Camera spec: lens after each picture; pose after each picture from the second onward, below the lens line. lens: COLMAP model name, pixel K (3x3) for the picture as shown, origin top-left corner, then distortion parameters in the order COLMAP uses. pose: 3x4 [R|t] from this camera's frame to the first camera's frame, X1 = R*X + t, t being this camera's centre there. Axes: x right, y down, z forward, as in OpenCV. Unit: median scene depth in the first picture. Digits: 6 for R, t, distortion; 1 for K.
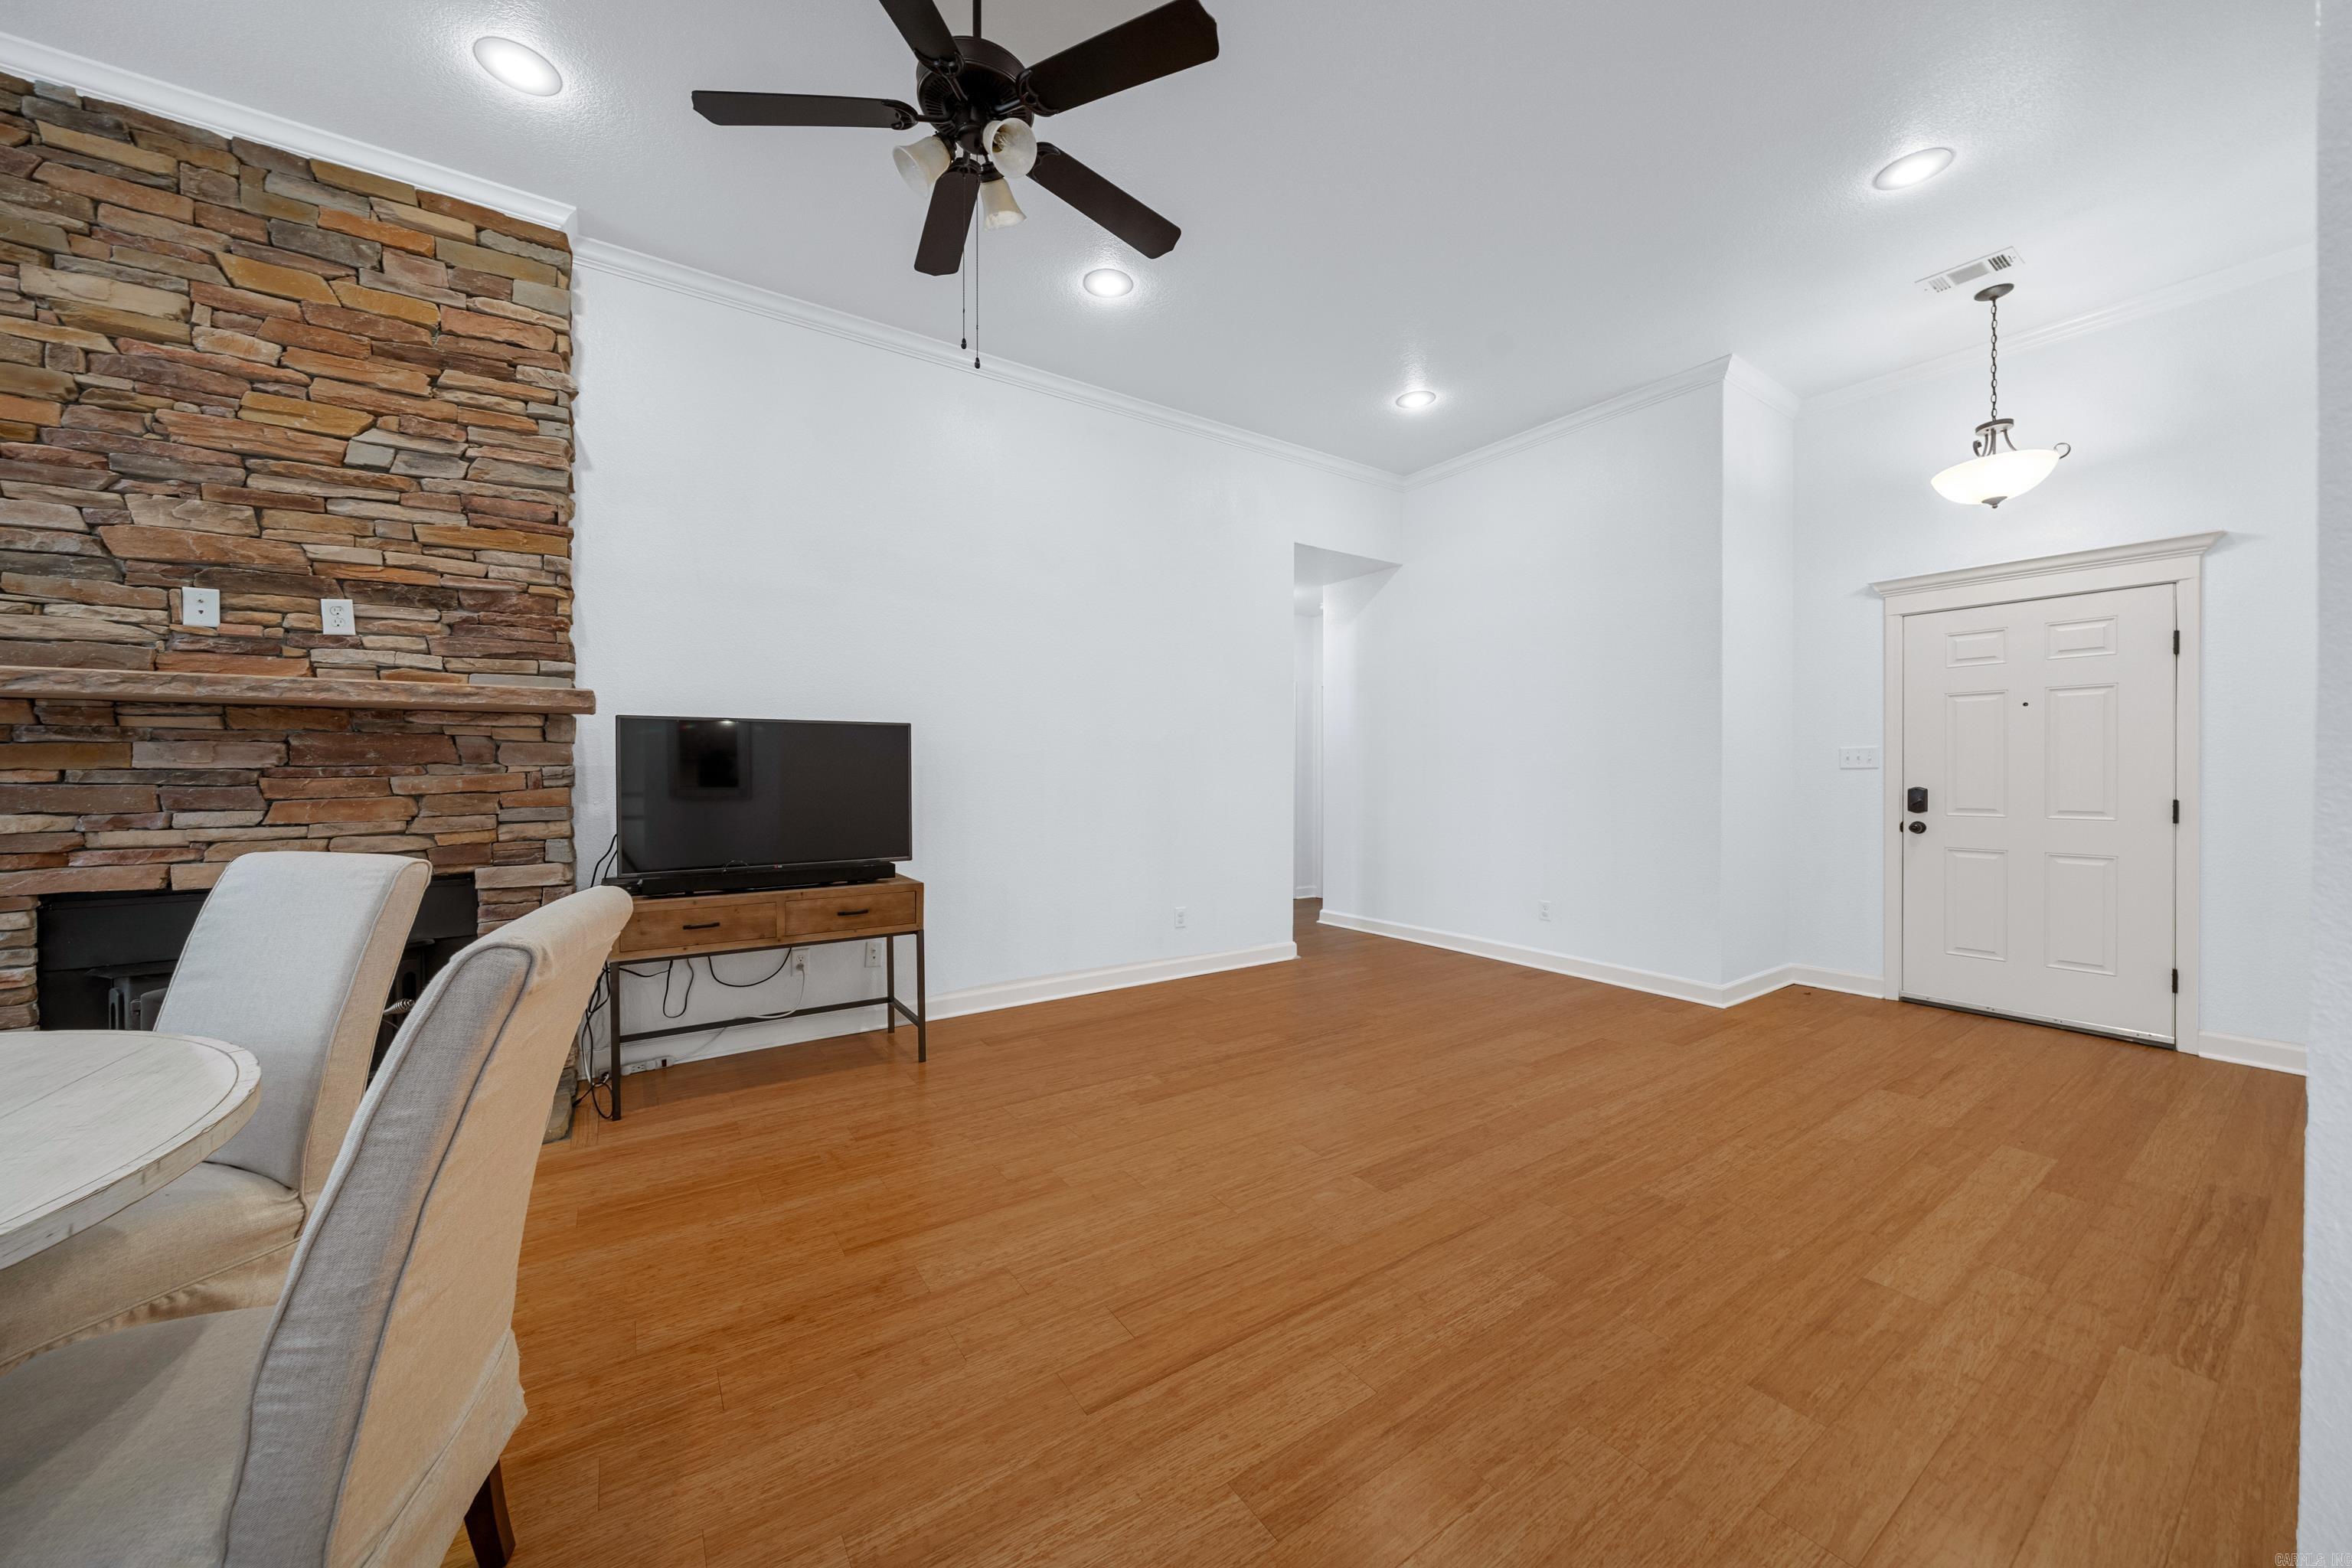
lens RADIAL K [[841.4, 0, 1155.1], [0, 841.4, 777.3], [0, 0, 1]] dist [0.001432, -0.000210]
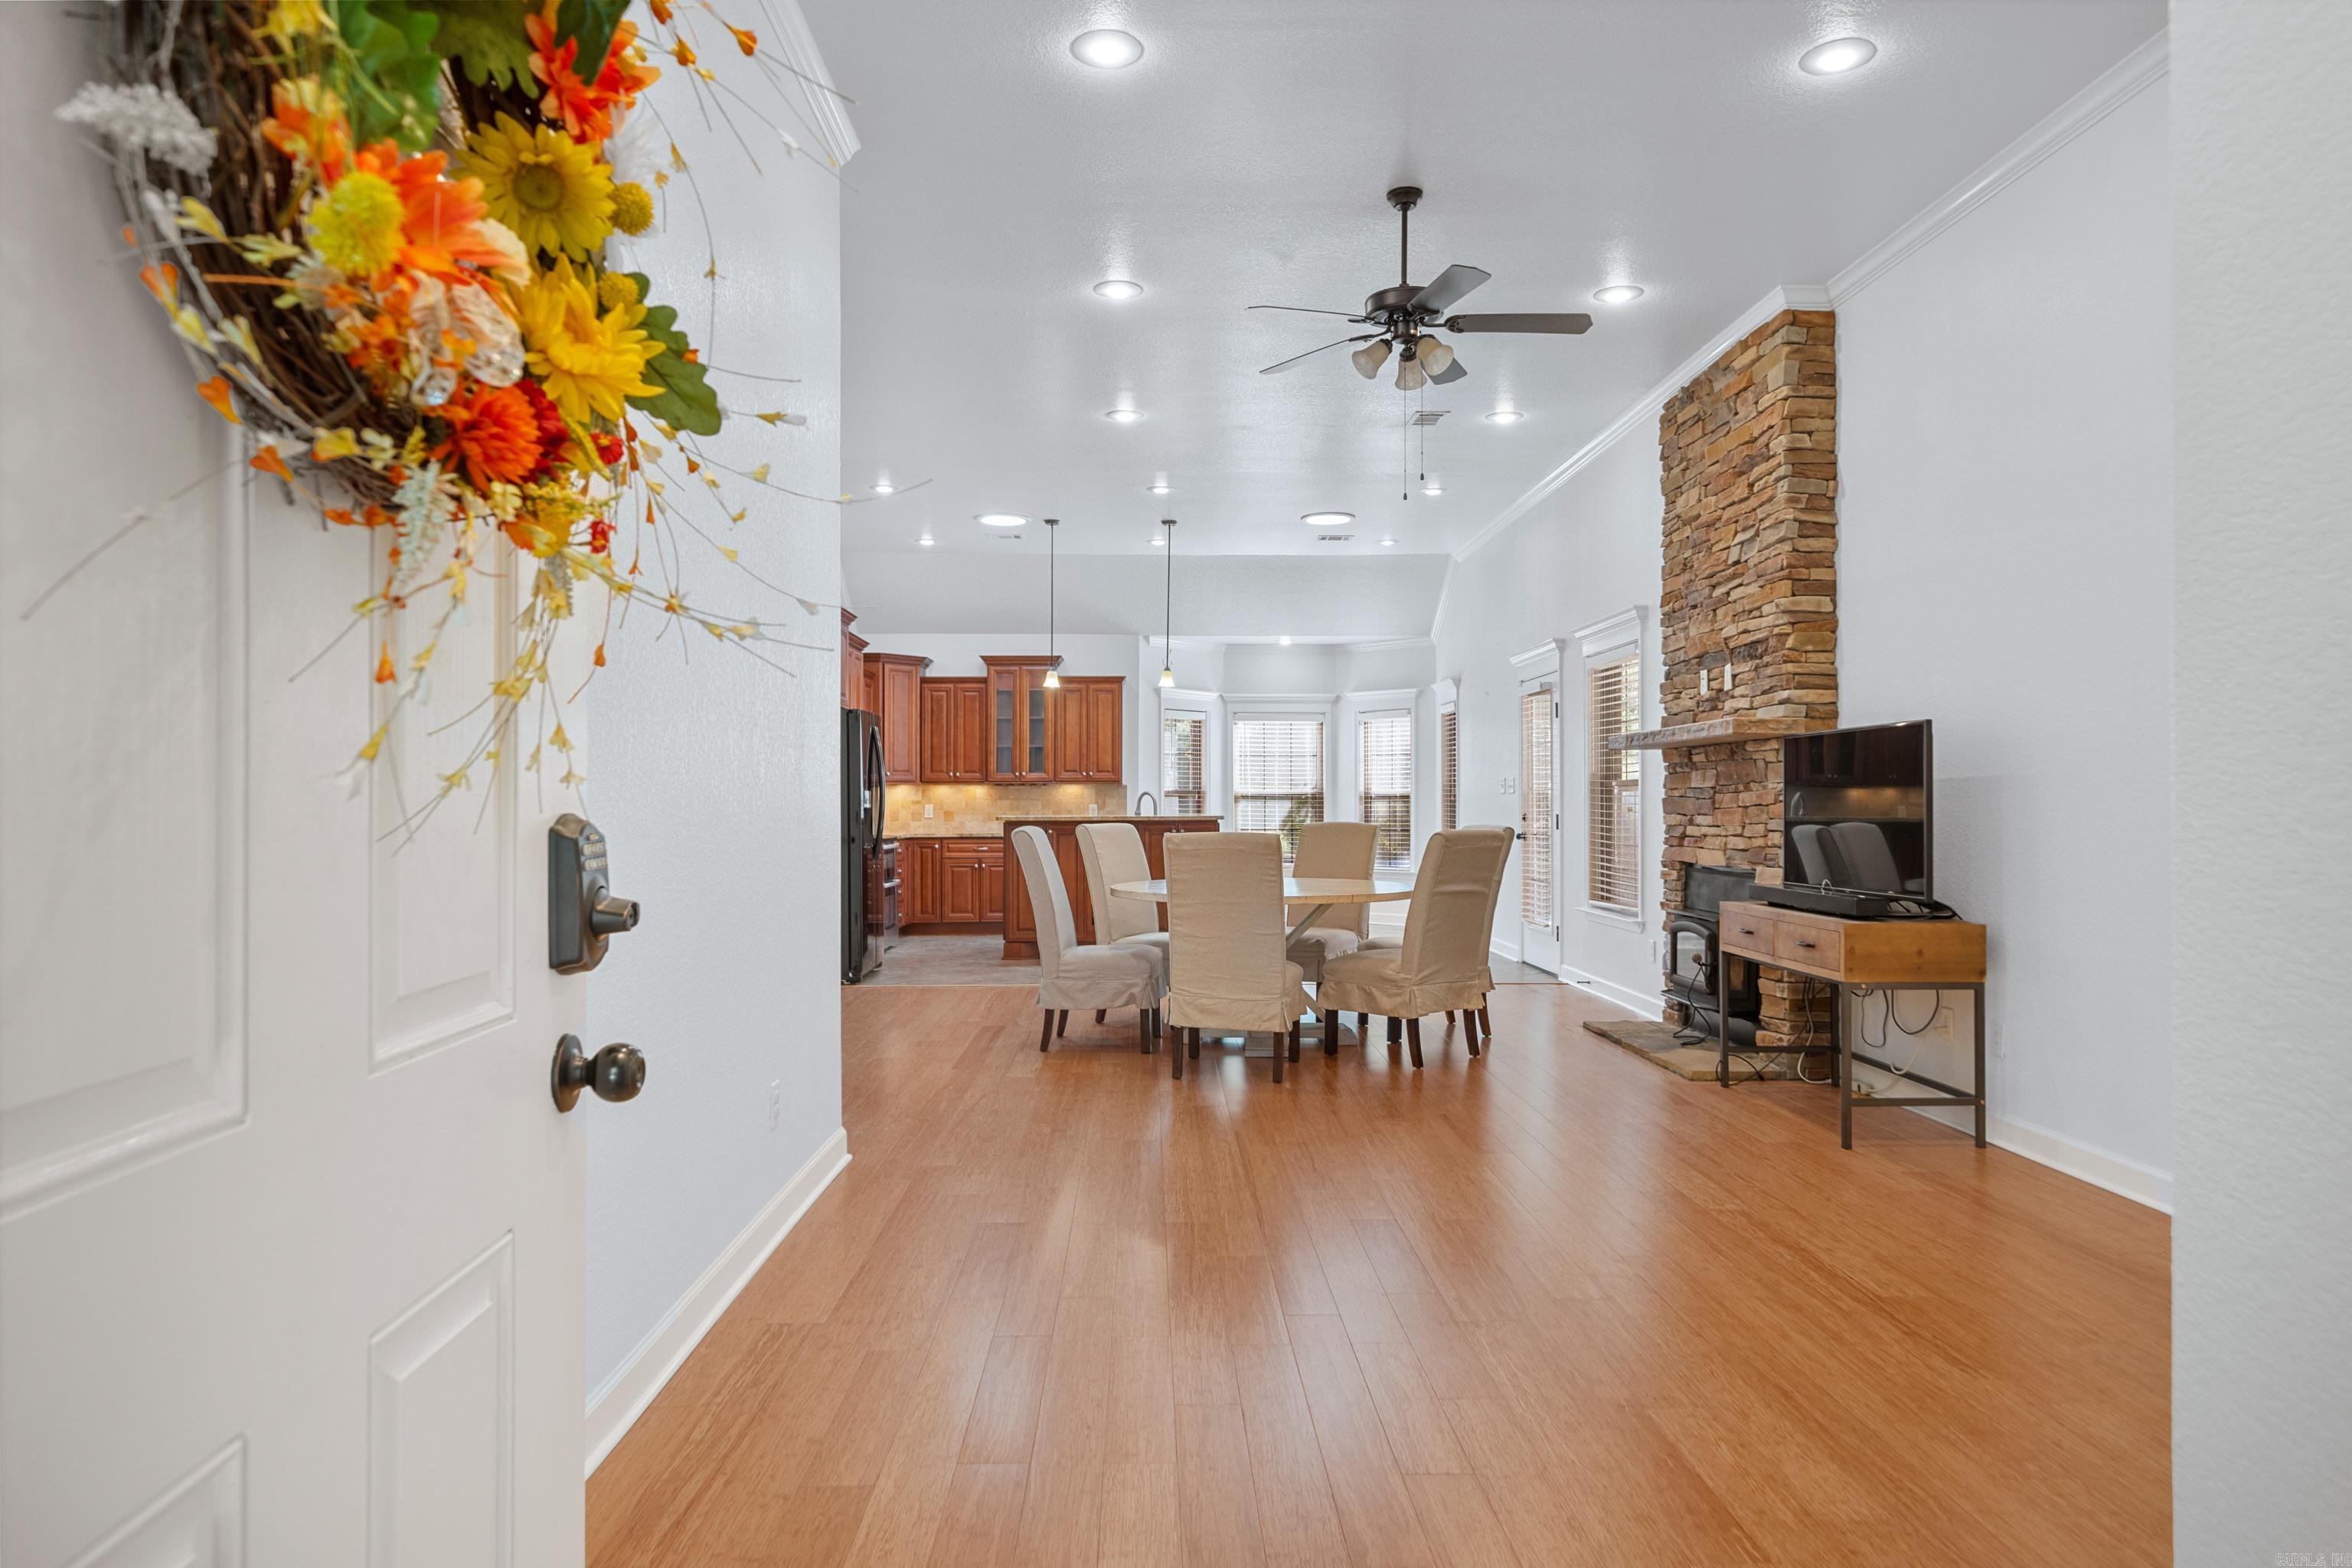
lens RADIAL K [[1439.2, 0, 1171.3], [0, 1439.2, 791.7], [0, 0, 1]] dist [0.004810, 0.000324]
pose [[-0.540125, -0.007032, -0.841555, 1.248065], [-0.007018, 0.999968, -0.003851, 0.002951], [0.841555, 0.003826, -0.540157, 1.199690]]
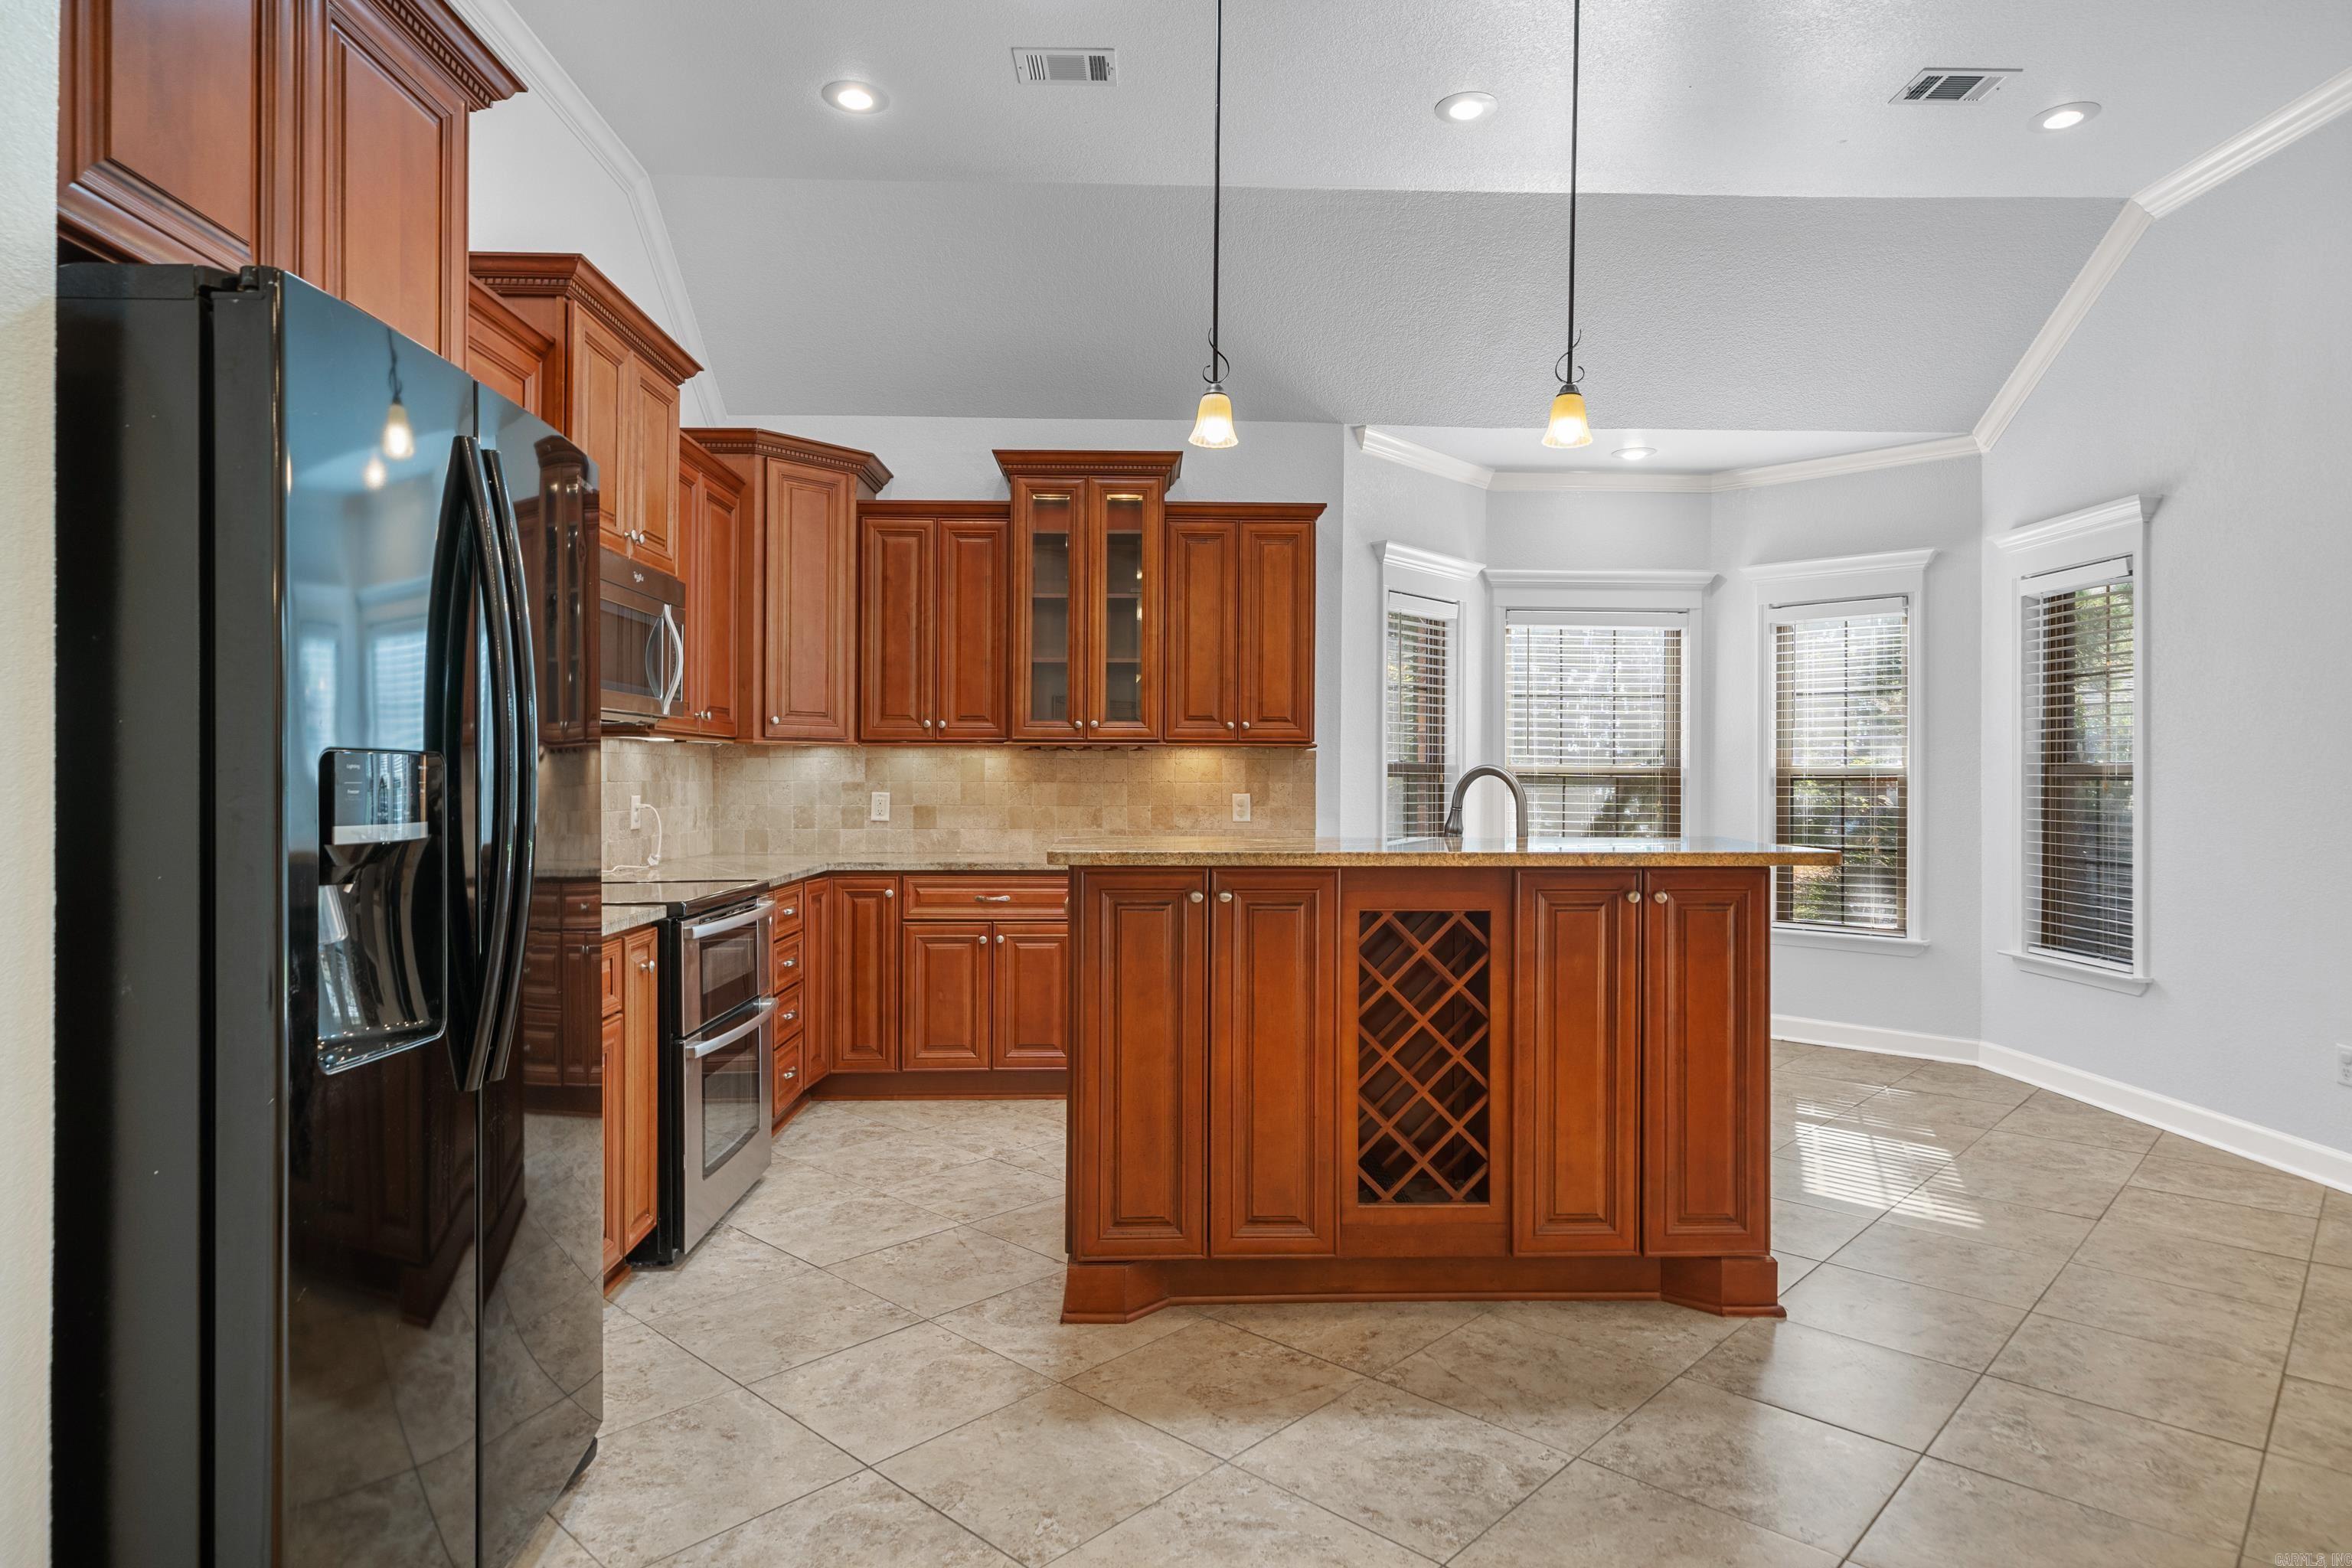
lens RADIAL K [[1305.9, 0, 1185.8], [0, 1305.9, 770.2], [0, 0, 1]] dist [0.003248, 0.004070]
pose [[-0.529047, -0.008528, -0.848550, 0.591283], [-0.010977, 0.999935, -0.003206, 0.002487], [0.848521, 0.007619, -0.529106, 0.644347]]
